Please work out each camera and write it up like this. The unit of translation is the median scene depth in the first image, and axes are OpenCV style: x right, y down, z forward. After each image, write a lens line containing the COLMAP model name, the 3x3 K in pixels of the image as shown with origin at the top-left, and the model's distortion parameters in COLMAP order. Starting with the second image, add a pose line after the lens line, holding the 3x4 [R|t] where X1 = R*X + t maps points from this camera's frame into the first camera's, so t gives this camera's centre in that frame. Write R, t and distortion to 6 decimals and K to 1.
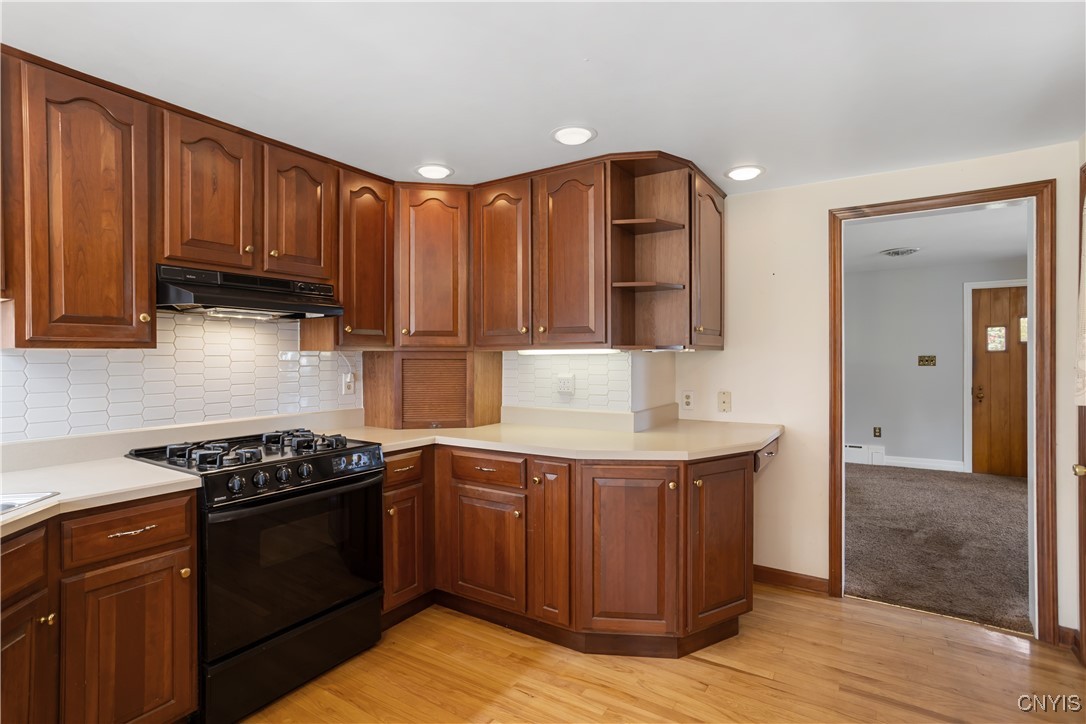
lens RADIAL K [[533.0, 0, 540.0], [0, 533.0, 357.7], [0, 0, 1]] dist [-0.046160, 0.035067]
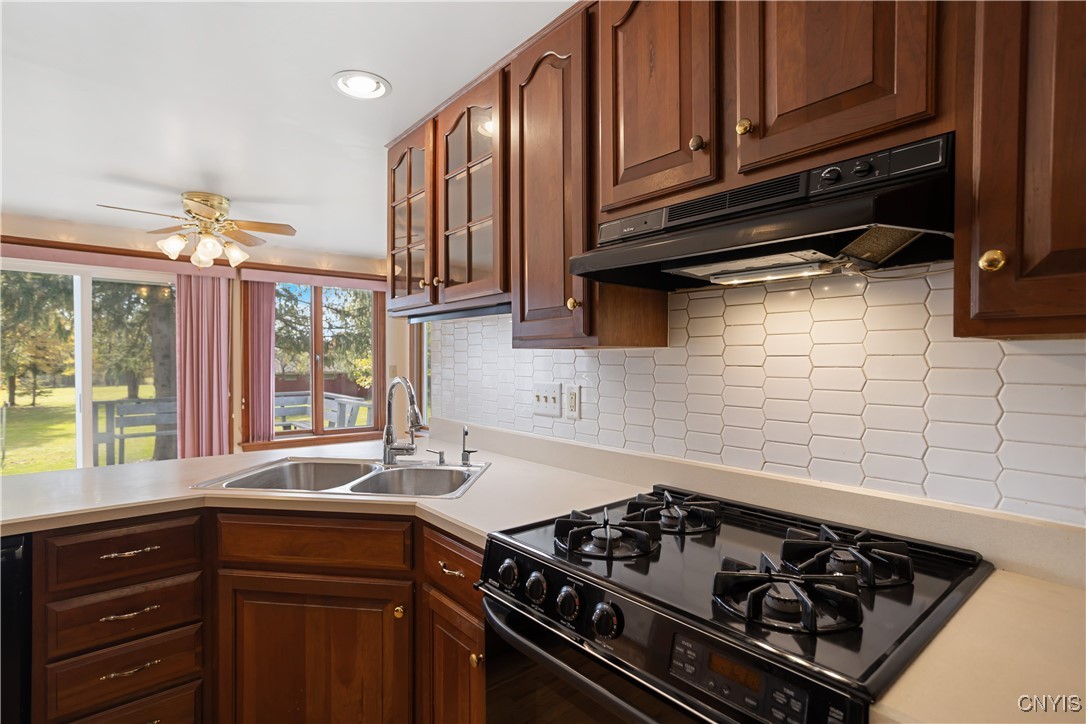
lens RADIAL K [[533.0, 0, 540.0], [0, 533.0, 357.7], [0, 0, 1]] dist [-0.046160, 0.035067]
pose [[-0.284018, 0.009425, -0.958773, -0.021996], [0.007600, 0.999942, 0.007578, -0.007068], [0.958789, -0.005135, -0.284073, 0.839173]]
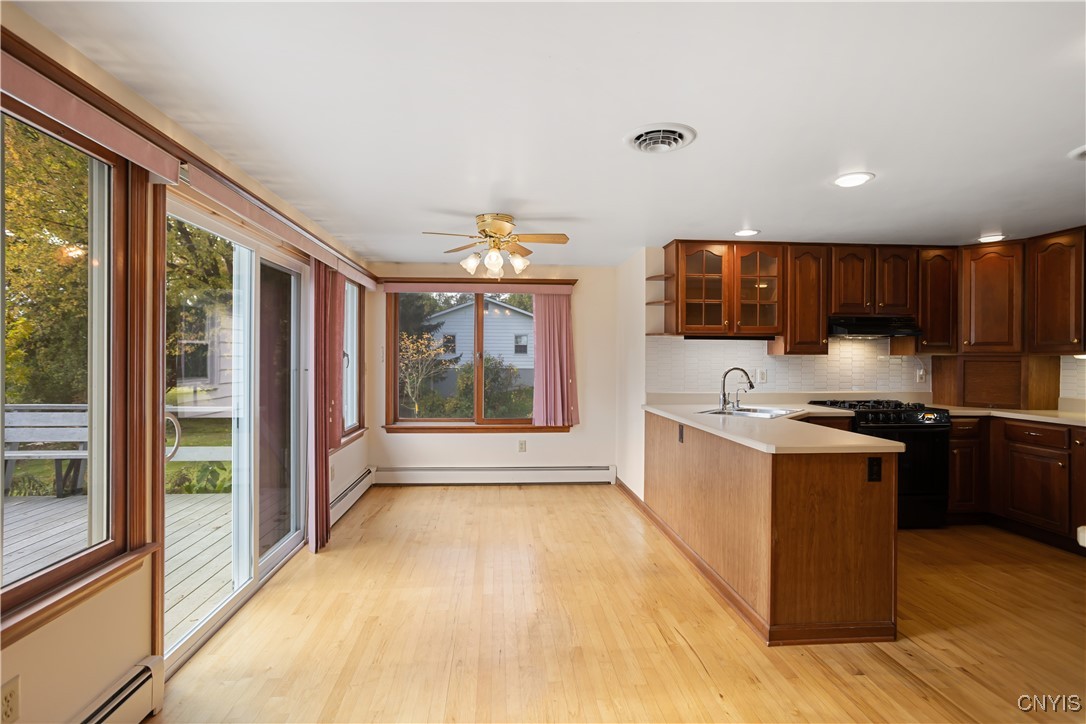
lens RADIAL K [[533.0, 0, 540.0], [0, 533.0, 357.7], [0, 0, 1]] dist [-0.046160, 0.035067]
pose [[0.599828, 0.006810, -0.800100, 0.243014], [-0.007713, 0.999967, 0.002729, -0.001048], [0.800092, 0.004535, 0.599860, -0.985842]]
